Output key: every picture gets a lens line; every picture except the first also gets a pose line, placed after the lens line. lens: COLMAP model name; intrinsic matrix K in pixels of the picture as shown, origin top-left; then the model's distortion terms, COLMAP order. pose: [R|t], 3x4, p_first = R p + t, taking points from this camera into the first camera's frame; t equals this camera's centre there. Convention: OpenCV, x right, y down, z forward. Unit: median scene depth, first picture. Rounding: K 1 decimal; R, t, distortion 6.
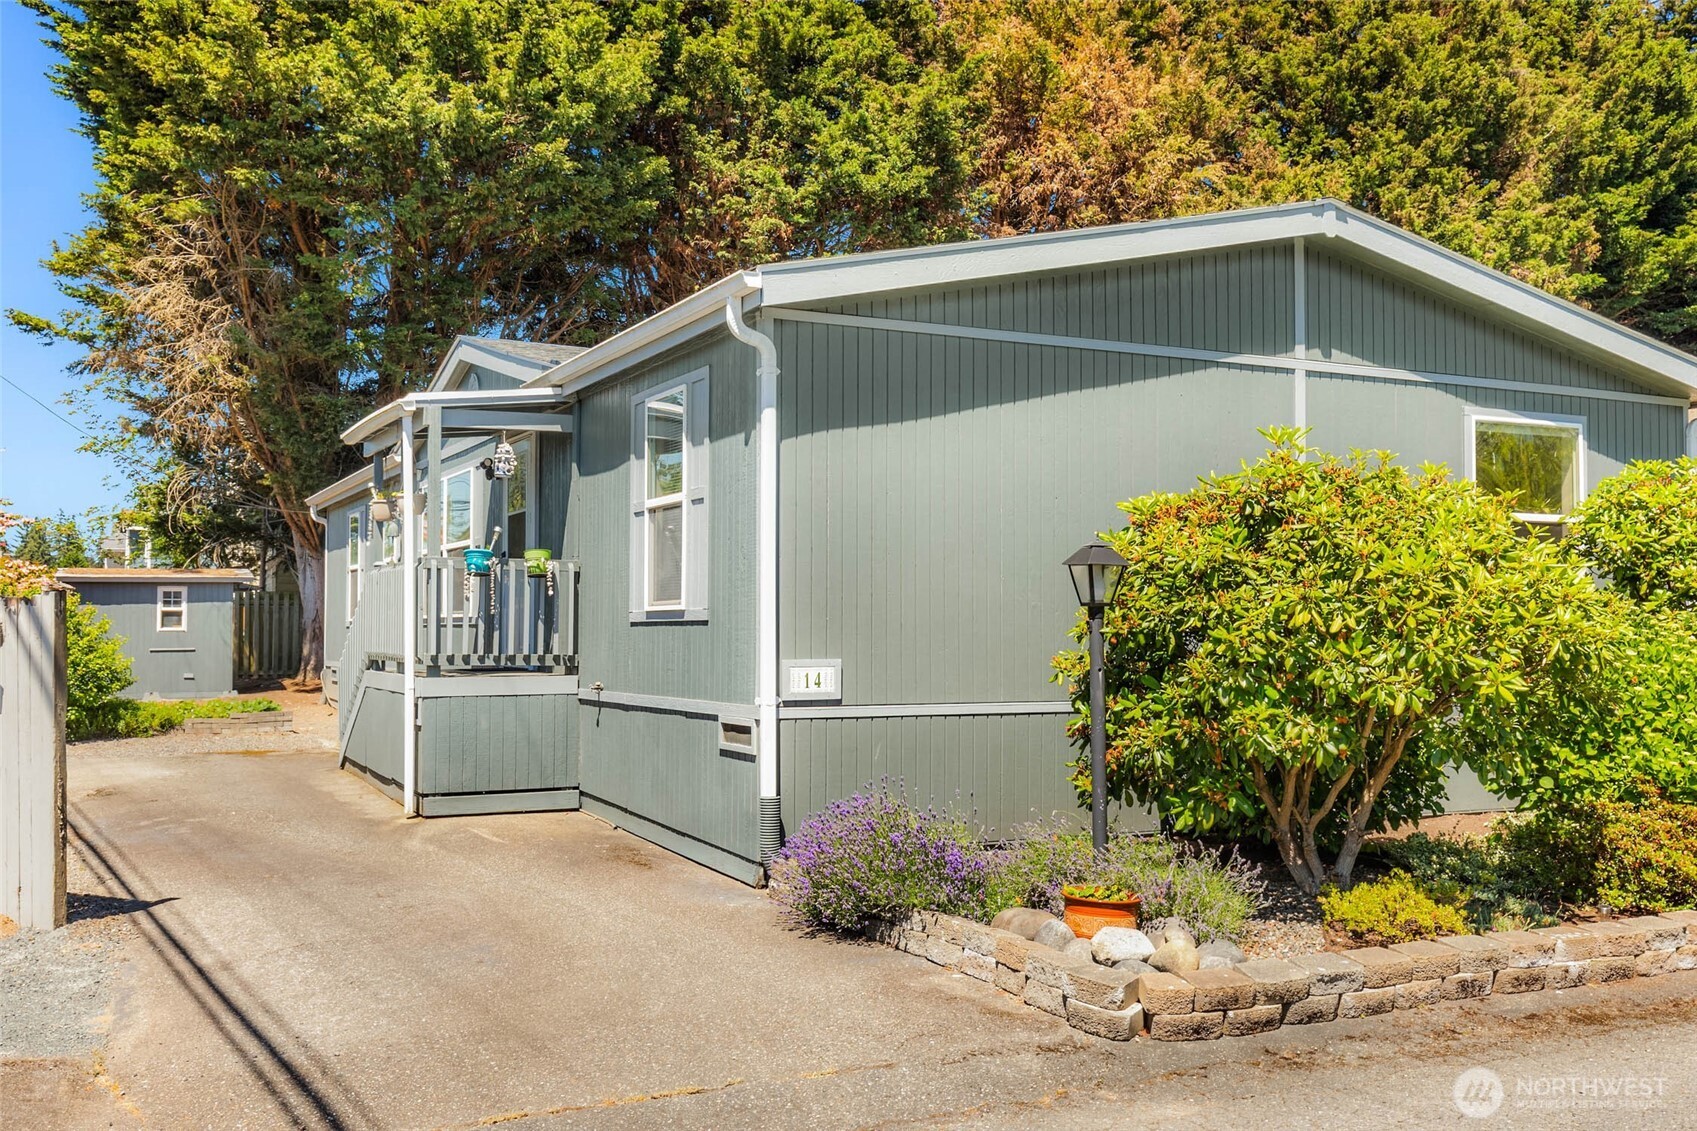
lens RADIAL K [[1655.8, 0, 849.6], [0, 1655.8, 571.4], [0, 0, 1]] dist [-0.012575, 0.000000]
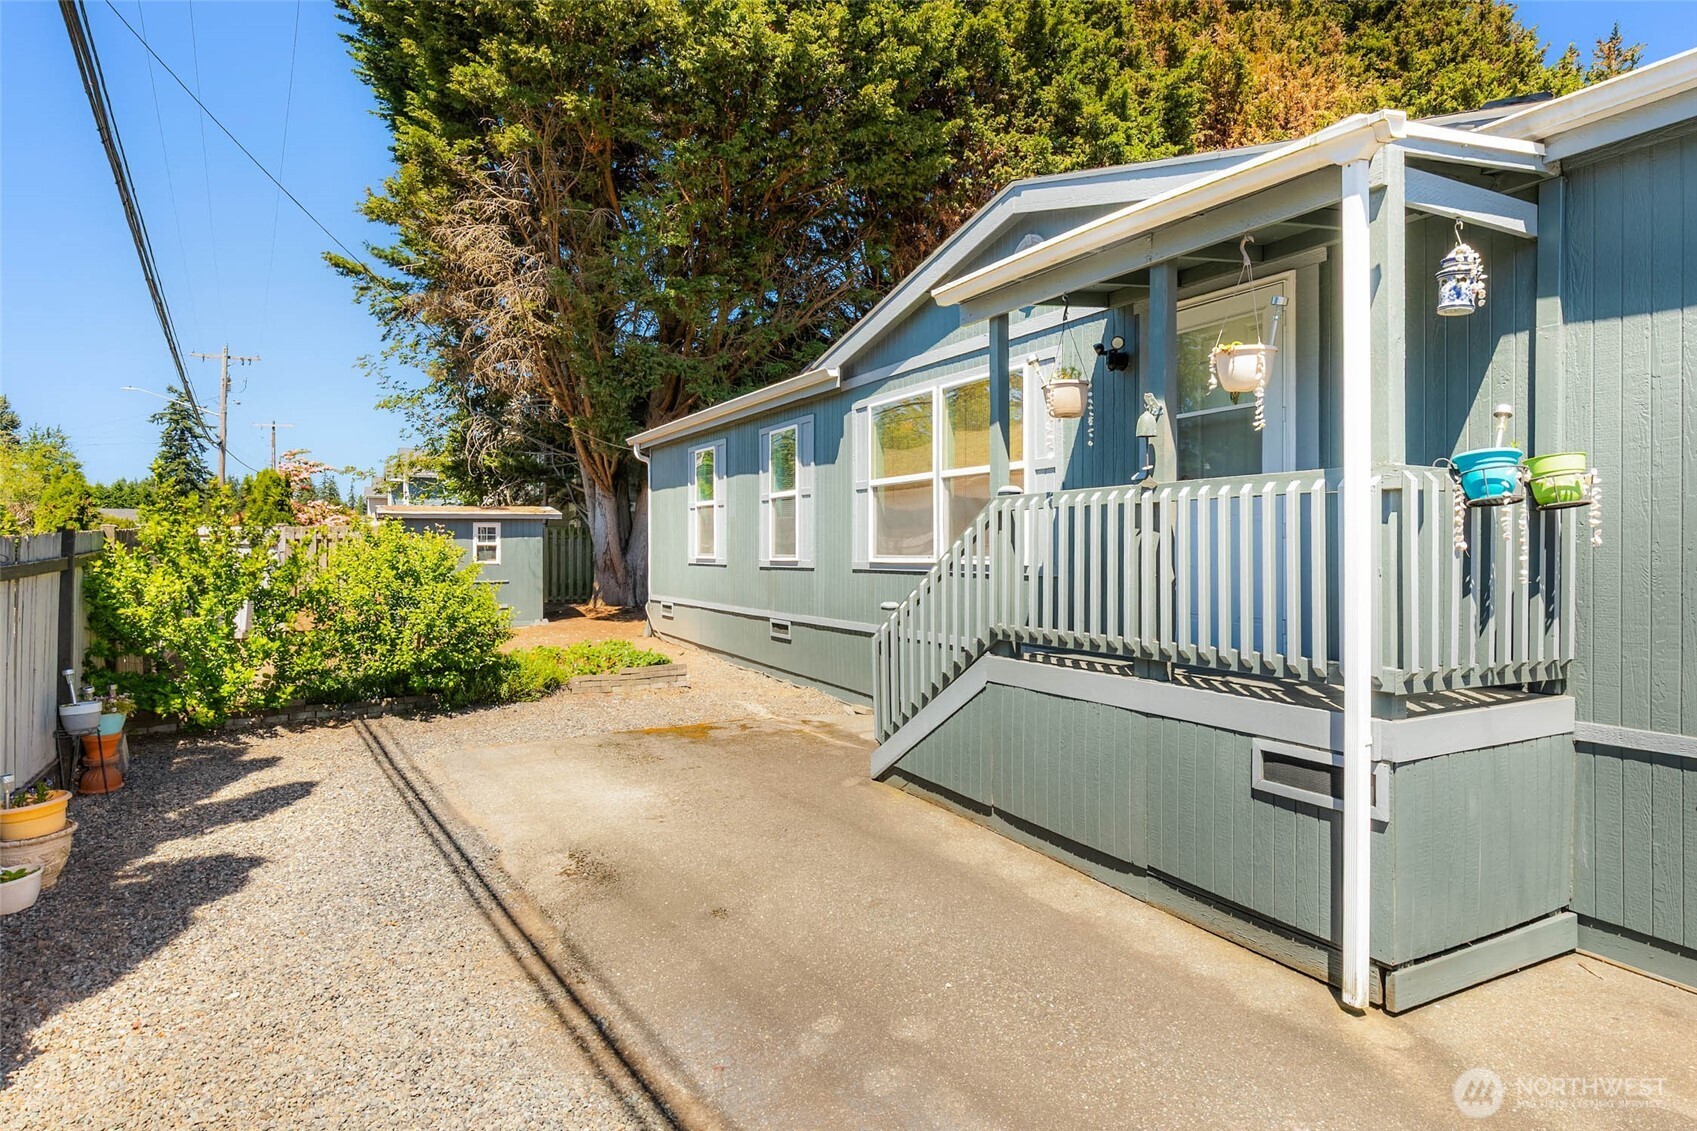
lens RADIAL K [[966.8, 0, 845.9], [0, 966.8, 560.1], [0, 0, 1]] dist [-0.005707, 0.000125]
pose [[0.998586, 0.001212, 0.053137, -0.217524], [-0.003708, 0.998893, 0.046899, 0.003221], [-0.053022, -0.047030, 0.997485, 0.374833]]
